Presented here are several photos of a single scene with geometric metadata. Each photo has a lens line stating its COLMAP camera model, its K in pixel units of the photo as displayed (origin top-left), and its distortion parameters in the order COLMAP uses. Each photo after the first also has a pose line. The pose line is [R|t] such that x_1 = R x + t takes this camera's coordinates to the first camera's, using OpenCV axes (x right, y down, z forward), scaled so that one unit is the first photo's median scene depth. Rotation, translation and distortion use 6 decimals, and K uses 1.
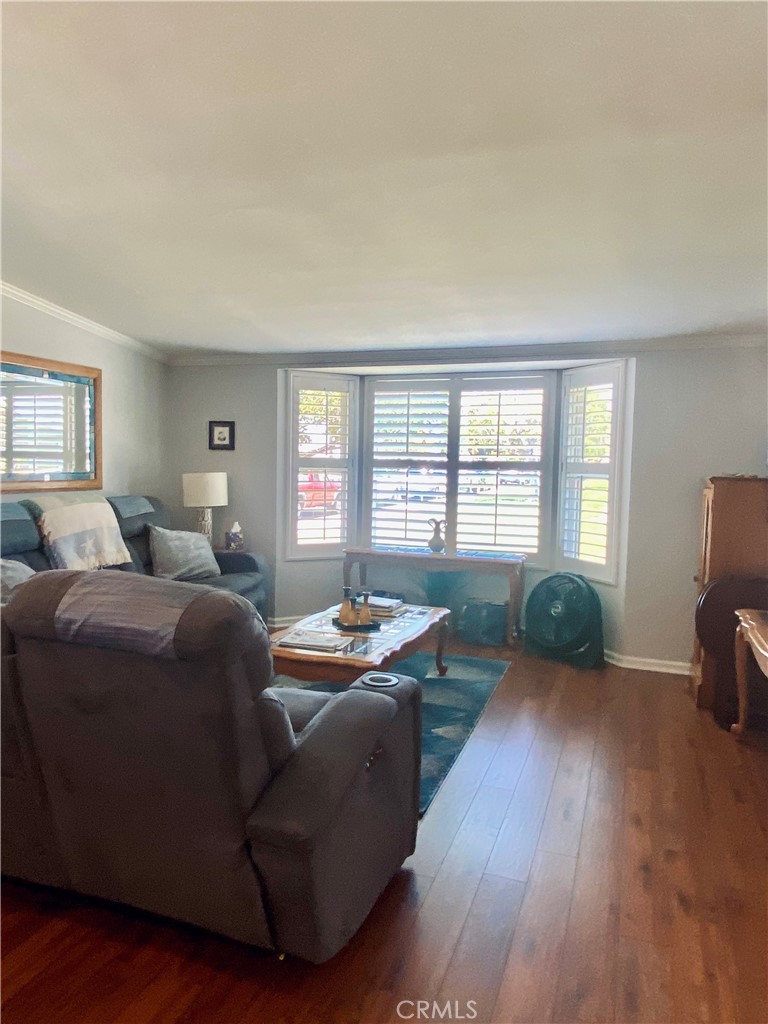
lens RADIAL K [[715.9, 0, 378.6], [0, 715.9, 507.8], [0, 0, 1]] dist [0.078396, -0.099594]
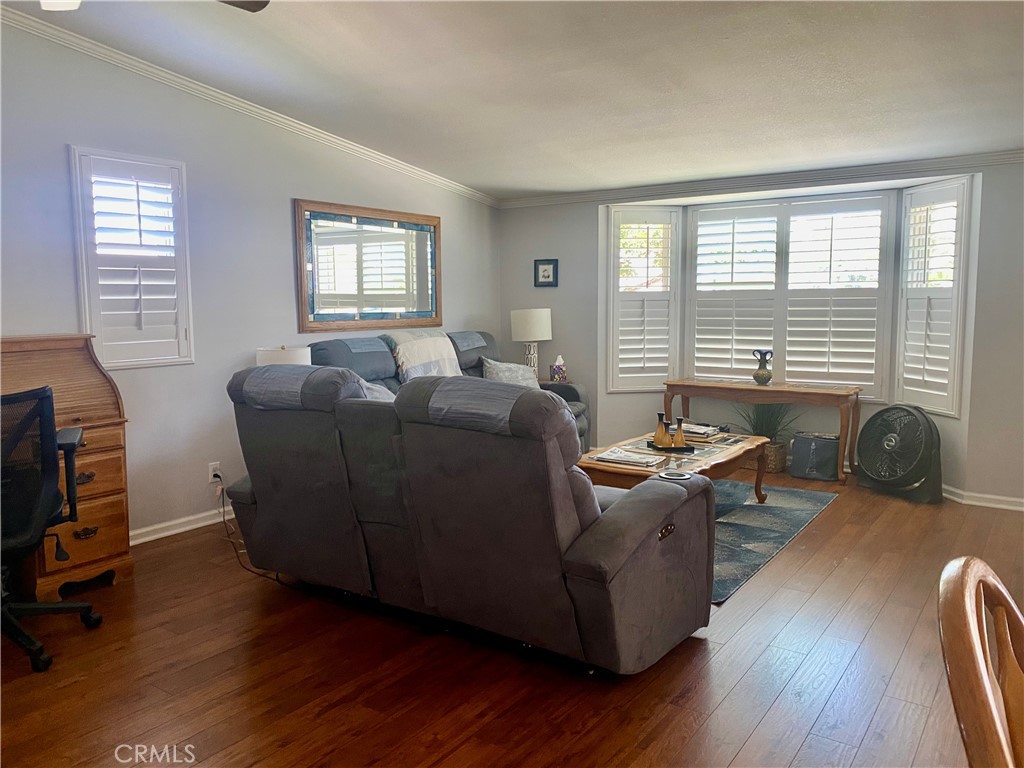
lens RADIAL K [[792.2, 0, 512.0], [0, 792.2, 384.0], [0, 0, 1]] dist [0.185002, -0.464099]
pose [[0.965606, 0.000492, -0.260011, 0.039781], [0.010475, 0.999113, 0.040792, 0.014904], [0.259800, -0.042113, 0.964744, -0.156338]]
